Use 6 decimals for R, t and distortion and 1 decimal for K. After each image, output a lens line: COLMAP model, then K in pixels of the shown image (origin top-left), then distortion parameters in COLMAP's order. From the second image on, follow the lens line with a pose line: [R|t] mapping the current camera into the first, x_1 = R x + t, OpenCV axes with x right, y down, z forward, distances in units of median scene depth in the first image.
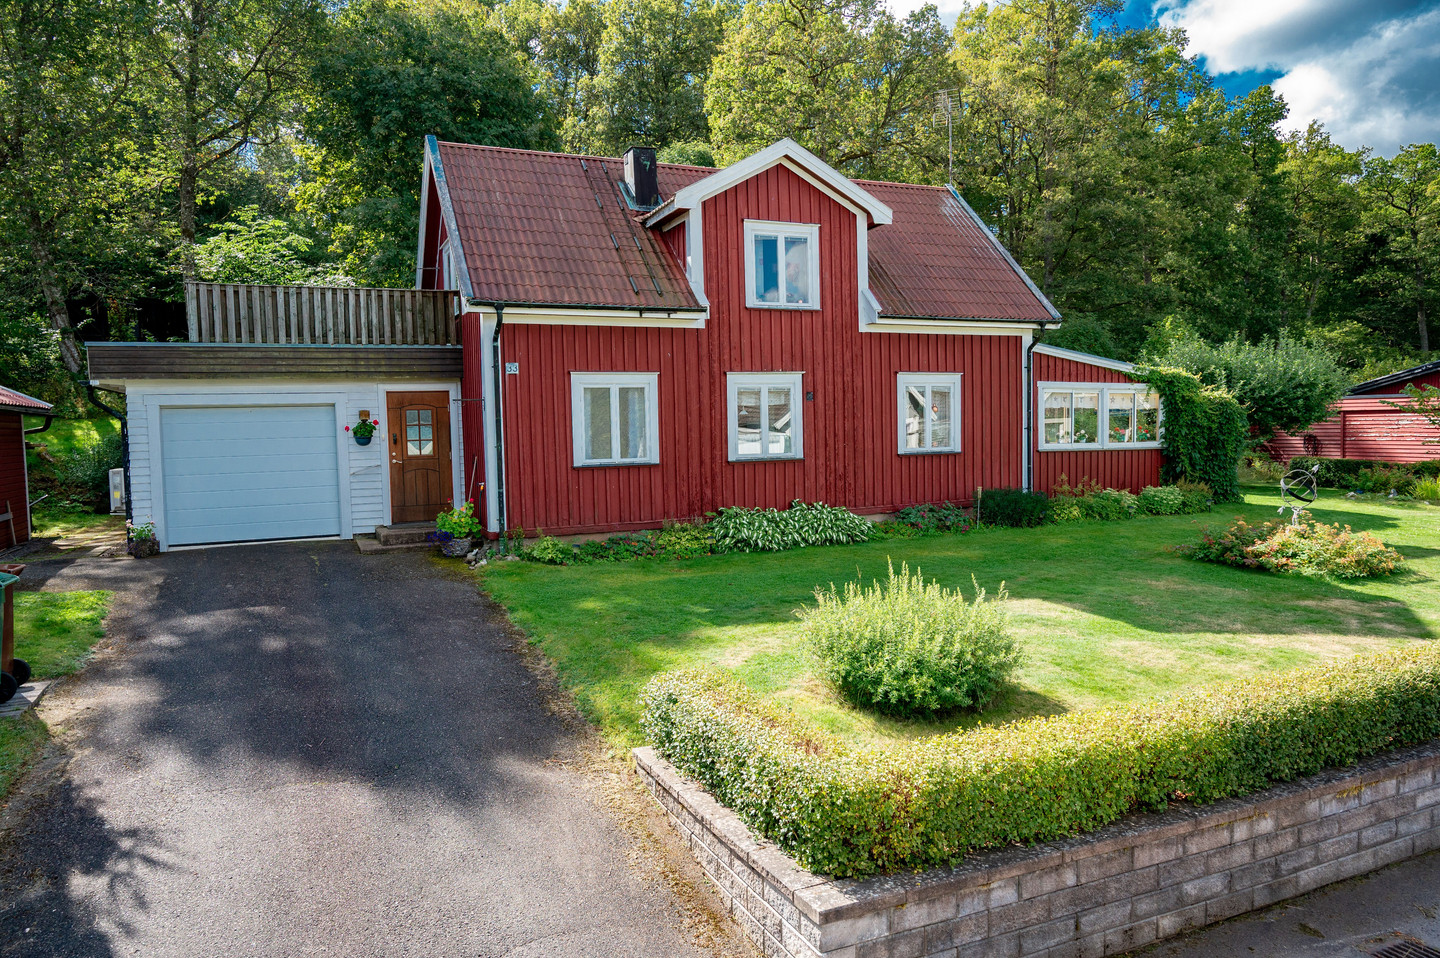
lens RADIAL K [[952.0, 0, 714.4], [0, 952.0, 475.5], [0, 0, 1]] dist [-0.008880, -0.000821]
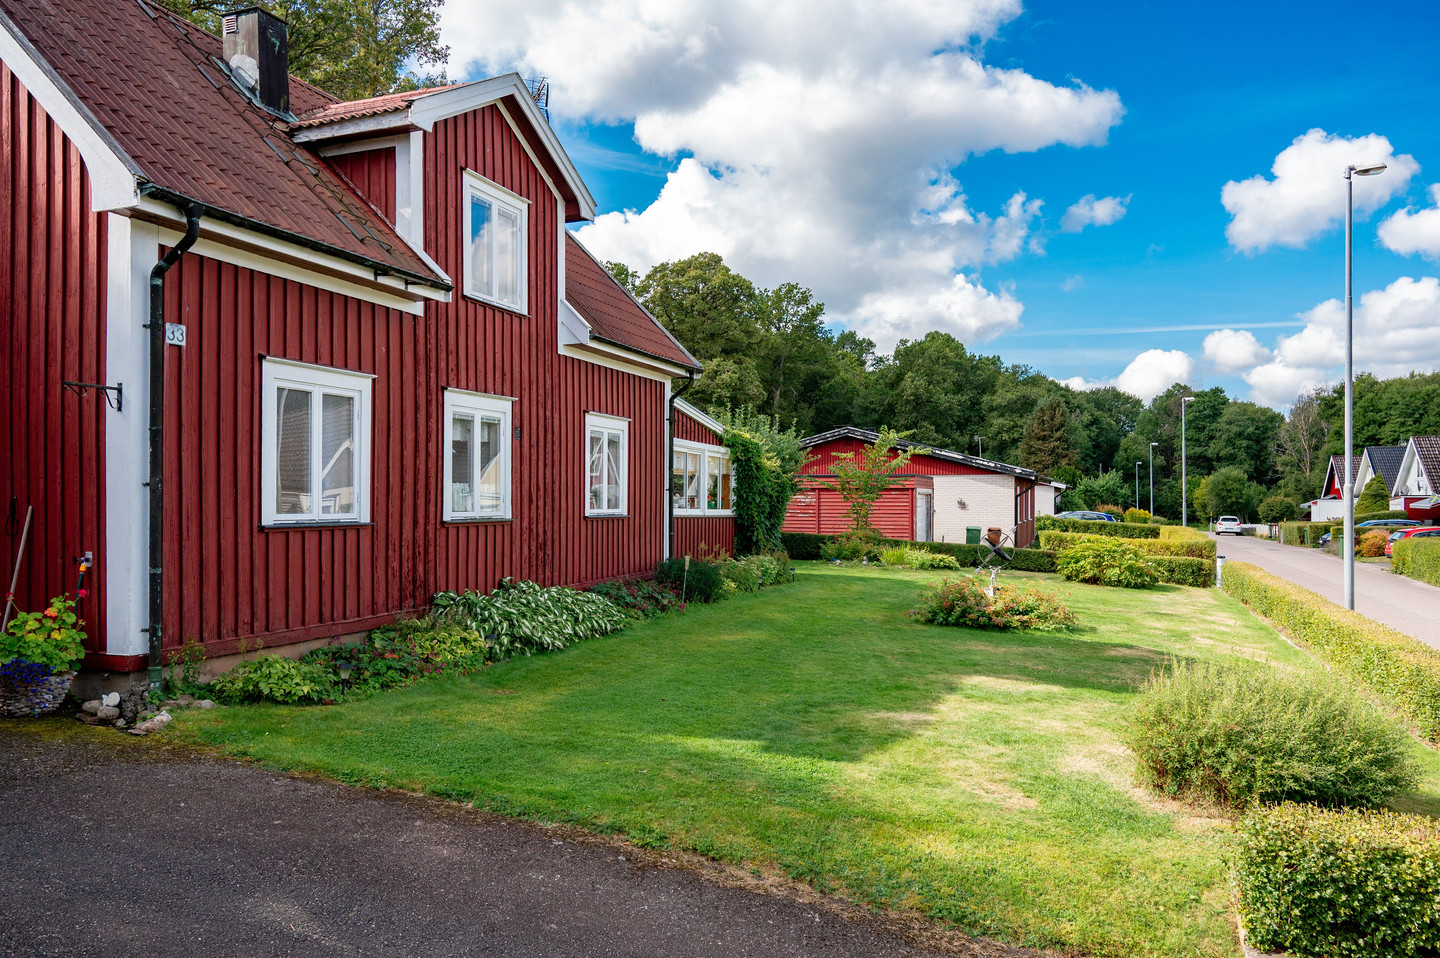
lens RADIAL K [[1049.0, 0, 722.5], [0, 1049.0, 499.7], [0, 0, 1]] dist [-0.006901, -0.002715]
pose [[0.688529, 0.025369, 0.724765, -0.373240], [0.016964, 0.998551, -0.051068, 0.010188], [-0.725011, 0.047456, 0.687101, 0.355936]]
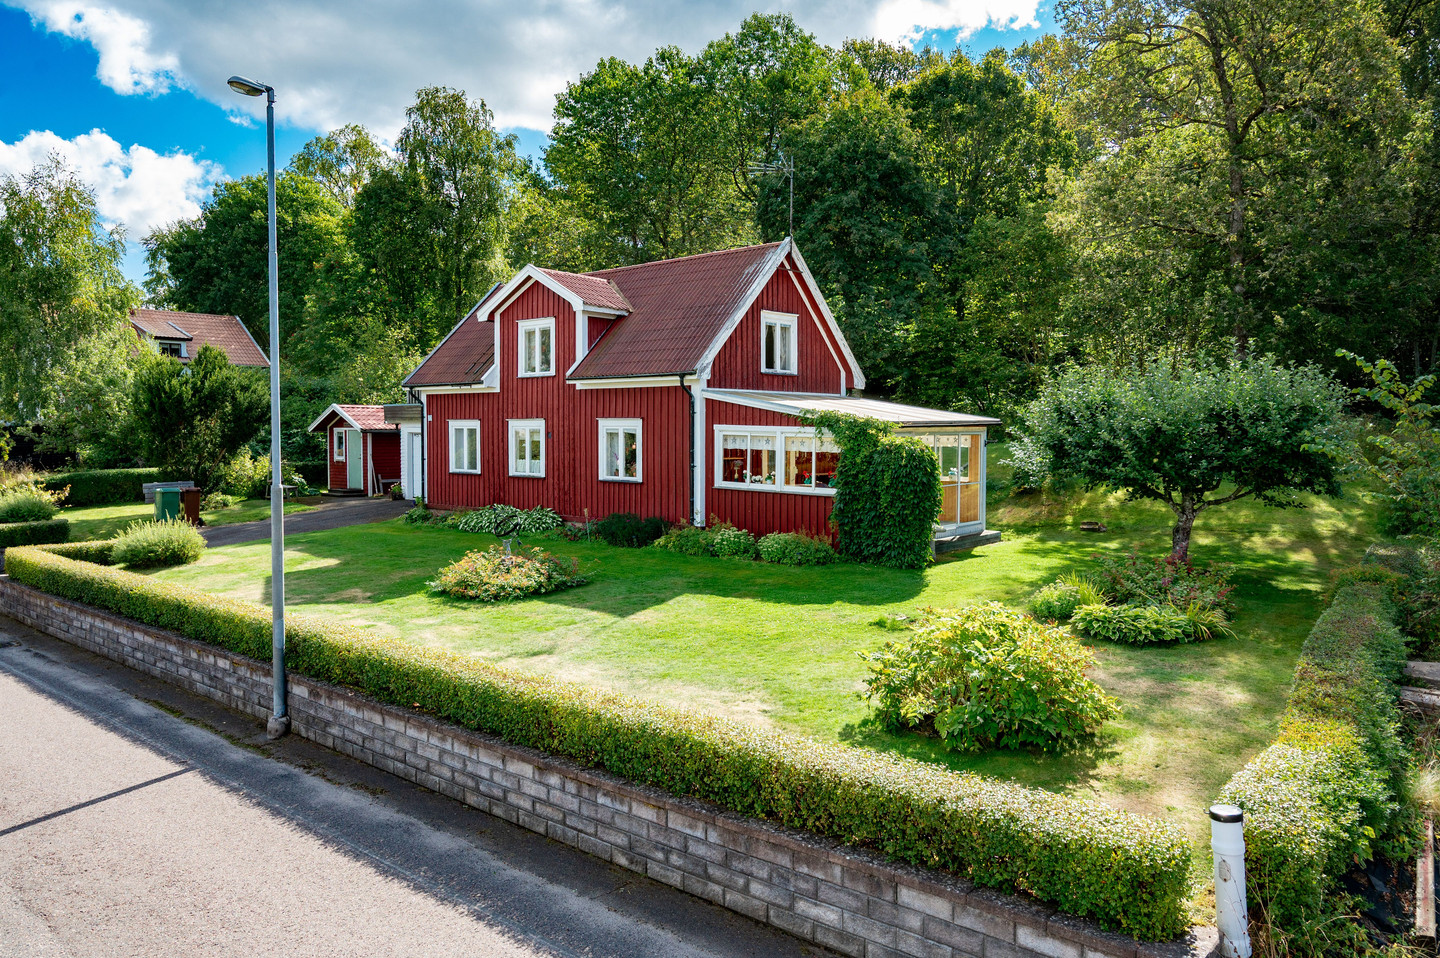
lens RADIAL K [[1018.9, 0, 720.0], [0, 1018.9, 479.0], [0, 0, 1]] dist [-0.002958, -0.000731]
pose [[0.438698, 0.068229, -0.896040, 1.655484], [-0.059230, 0.997141, 0.046929, -0.107675], [0.896680, 0.032485, 0.441485, 0.560576]]
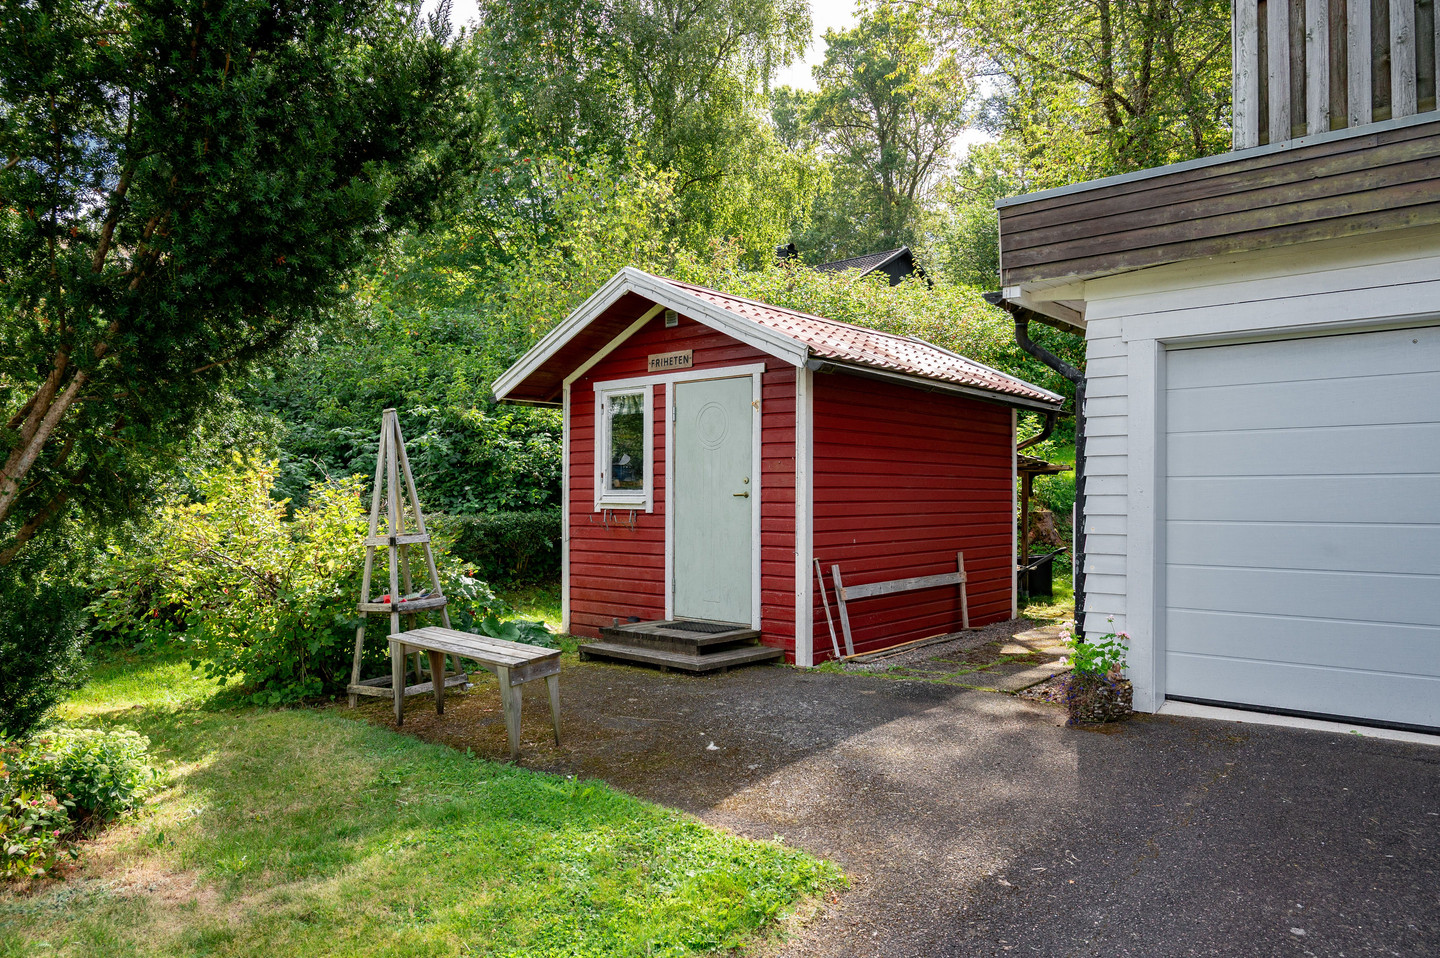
lens RADIAL K [[954.9, 0, 723.0], [0, 954.9, 500.9], [0, 0, 1]] dist [-0.005359, -0.002238]
pose [[0.443292, 0.026742, -0.895978, -0.282021], [-0.056564, 0.998397, 0.001813, 0.002239], [0.894591, 0.049877, 0.444094, 0.610318]]
